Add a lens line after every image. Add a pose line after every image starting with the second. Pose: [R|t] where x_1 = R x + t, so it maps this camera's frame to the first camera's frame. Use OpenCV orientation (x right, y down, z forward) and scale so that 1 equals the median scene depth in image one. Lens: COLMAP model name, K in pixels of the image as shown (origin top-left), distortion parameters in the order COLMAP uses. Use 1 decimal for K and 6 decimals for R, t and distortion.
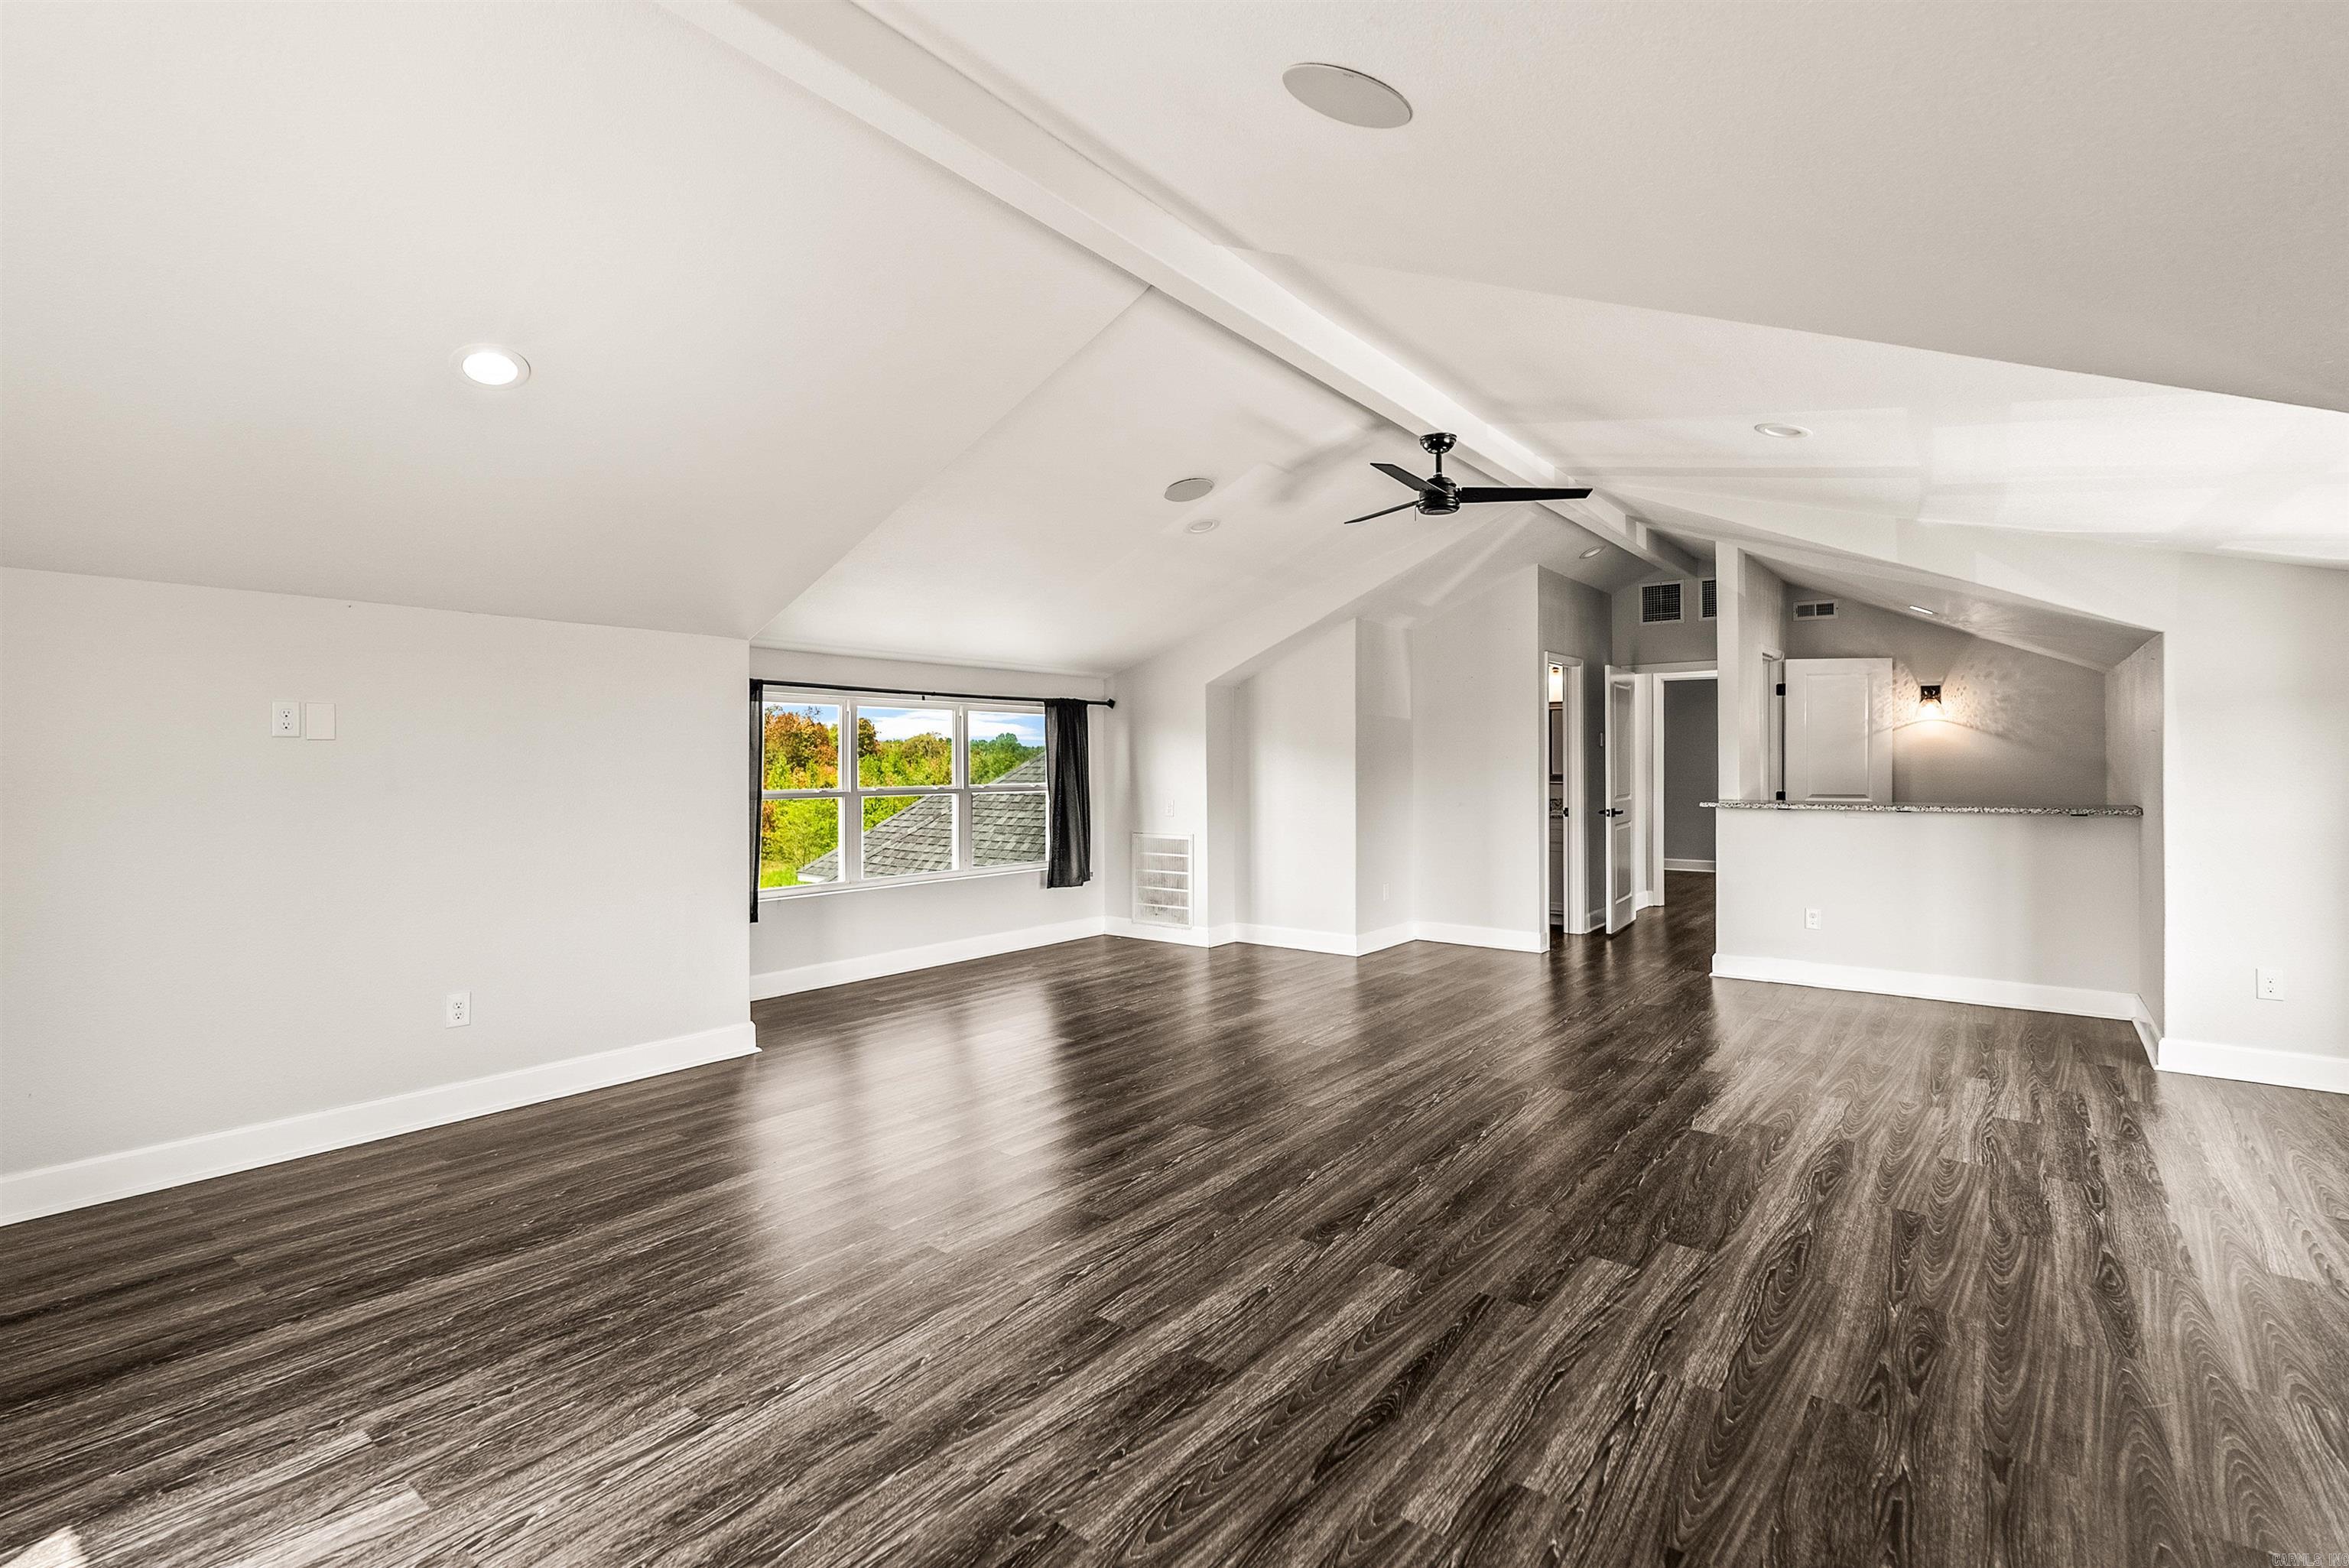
lens RADIAL K [[1072.9, 0, 1178.7], [0, 1072.9, 763.5], [0, 0, 1]] dist [-0.005296, 0.000458]
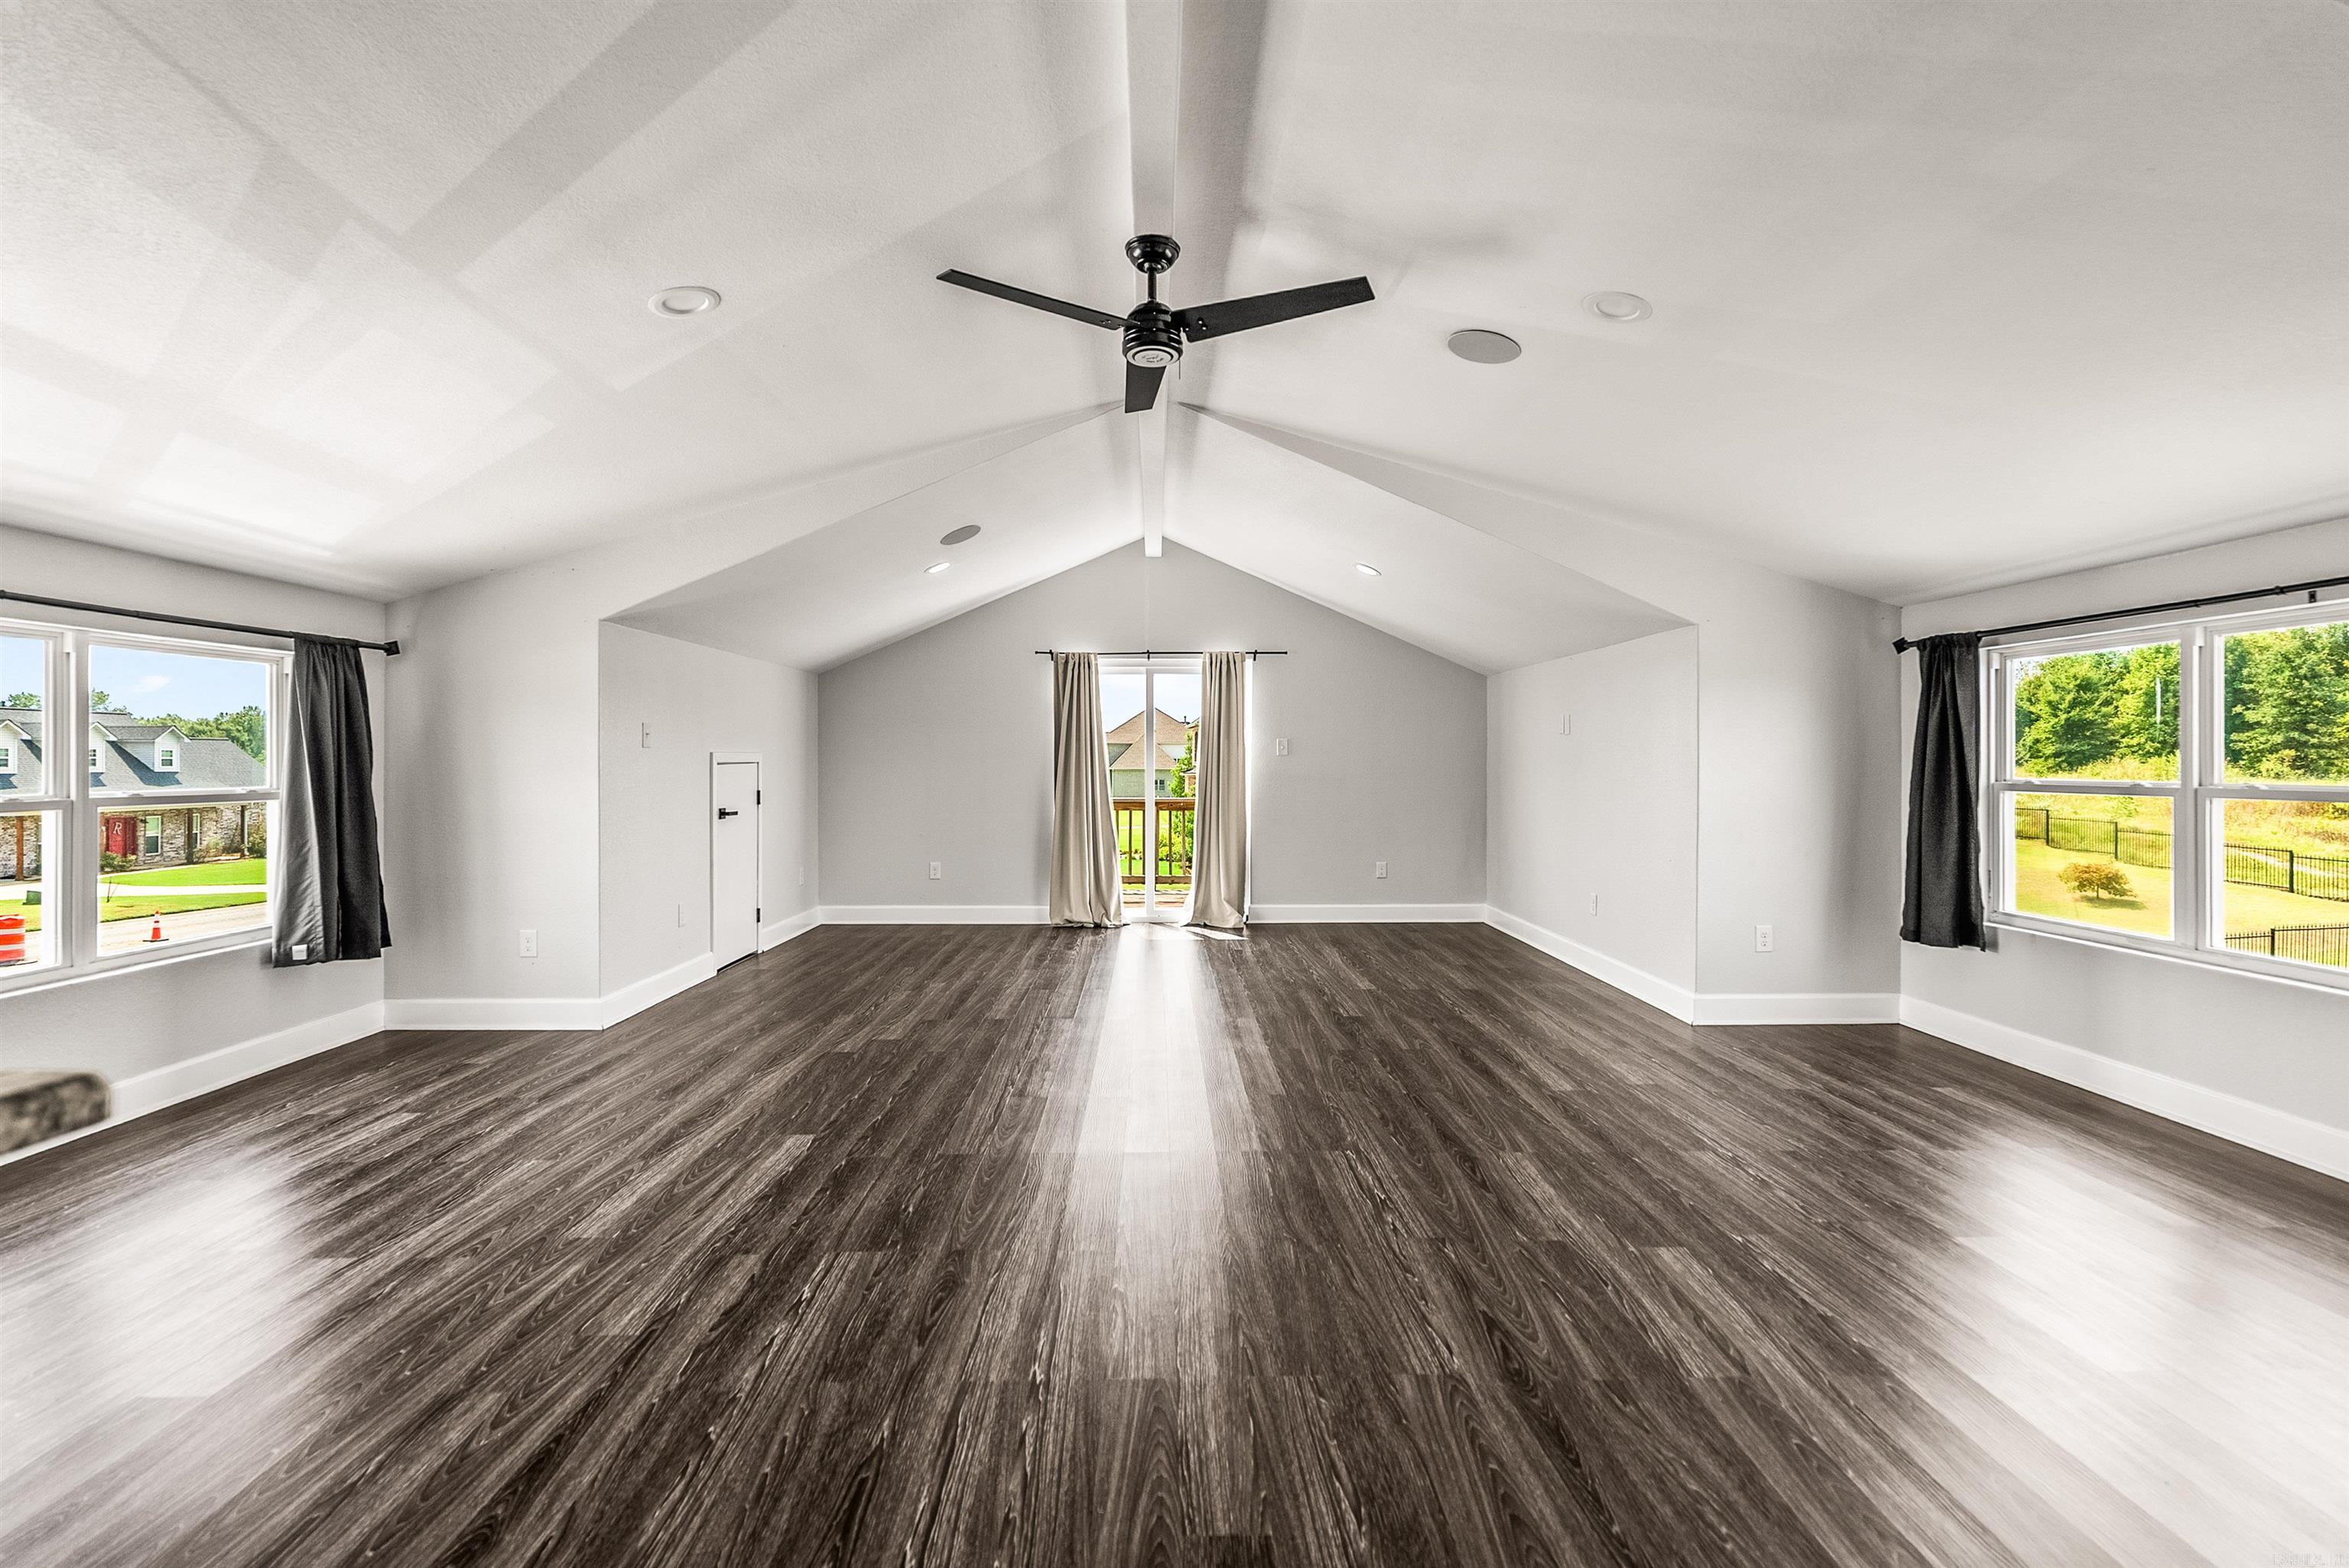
lens RADIAL K [[1072.9, 0, 1178.7], [0, 1072.9, 763.5], [0, 0, 1]] dist [-0.005296, 0.000458]
pose [[-0.779975, -0.000325, -0.625810, 0.869146], [0.000269, 1.000000, -0.000854, 0.027532], [0.625810, -0.000835, -0.779975, 2.050880]]
